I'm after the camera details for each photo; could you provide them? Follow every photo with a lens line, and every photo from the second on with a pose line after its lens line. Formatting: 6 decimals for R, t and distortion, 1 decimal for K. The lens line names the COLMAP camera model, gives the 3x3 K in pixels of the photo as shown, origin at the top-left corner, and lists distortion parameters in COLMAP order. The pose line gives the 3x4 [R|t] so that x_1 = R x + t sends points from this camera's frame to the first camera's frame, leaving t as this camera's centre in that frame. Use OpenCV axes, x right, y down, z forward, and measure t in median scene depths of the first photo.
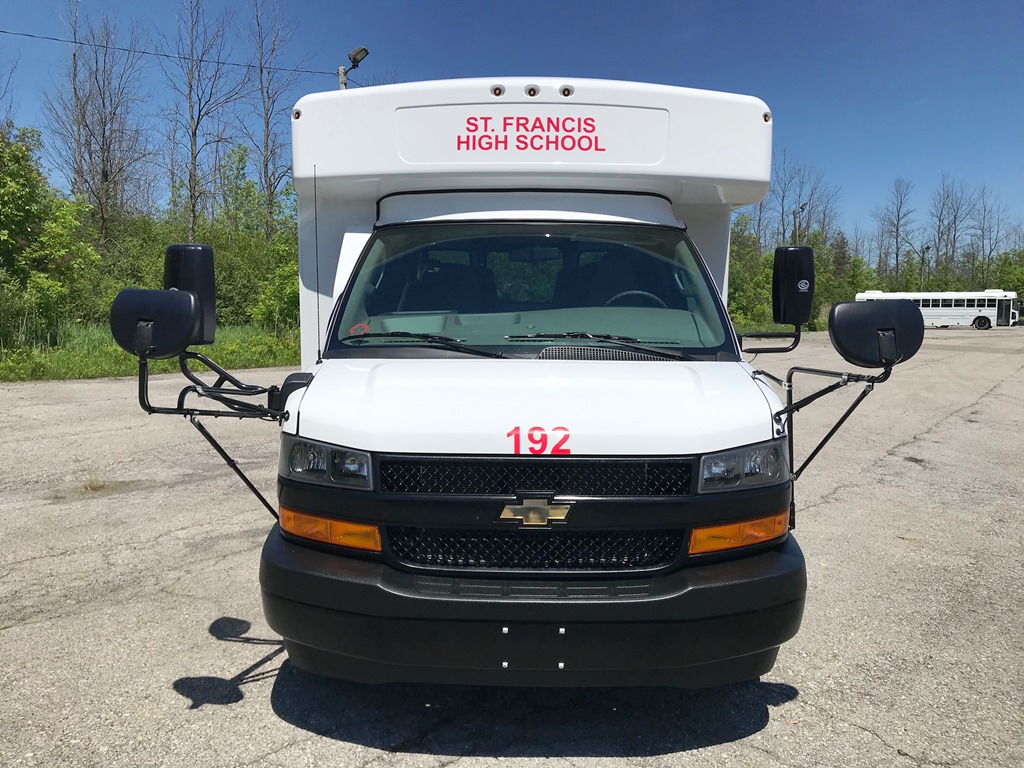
lens RADIAL K [[846.4, 0, 507.6], [0, 846.4, 383.2], [0, 0, 1]] dist [0.041316, -0.041964]
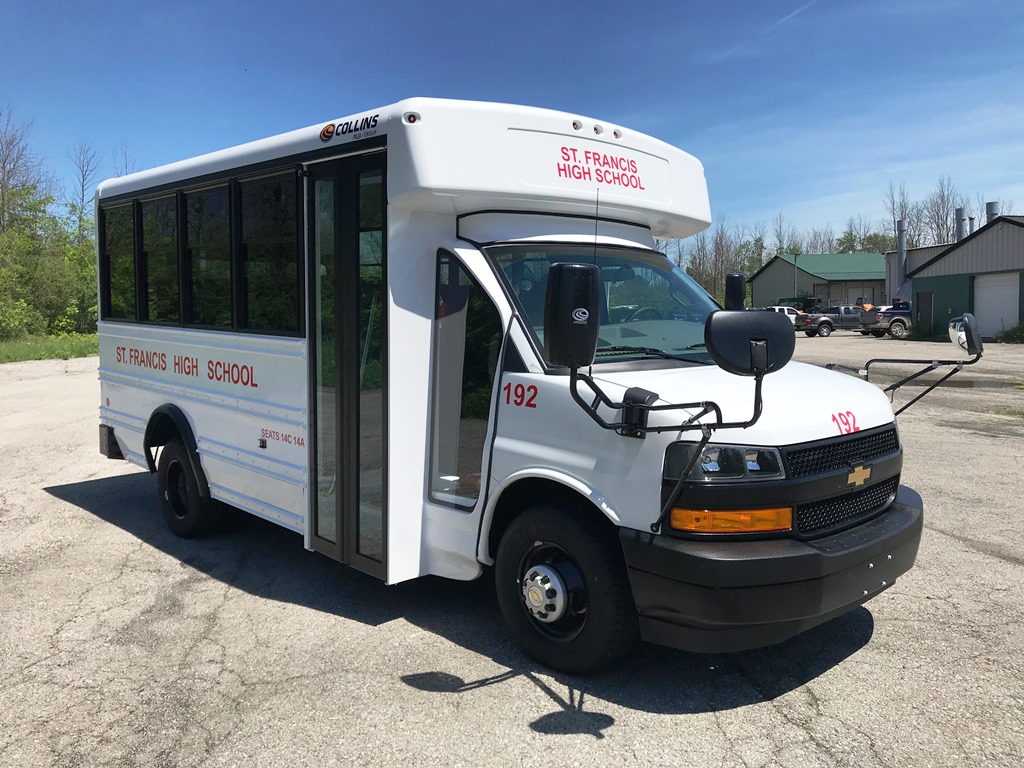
lens RADIAL K [[846.4, 0, 506.8], [0, 846.4, 380.2], [0, 0, 1]] dist [0.041316, -0.041964]
pose [[0.720002, -0.063307, 0.691079, -0.864460], [0.072464, 0.997245, 0.015856, -0.039555], [-0.690179, 0.038662, 0.722606, 0.281275]]
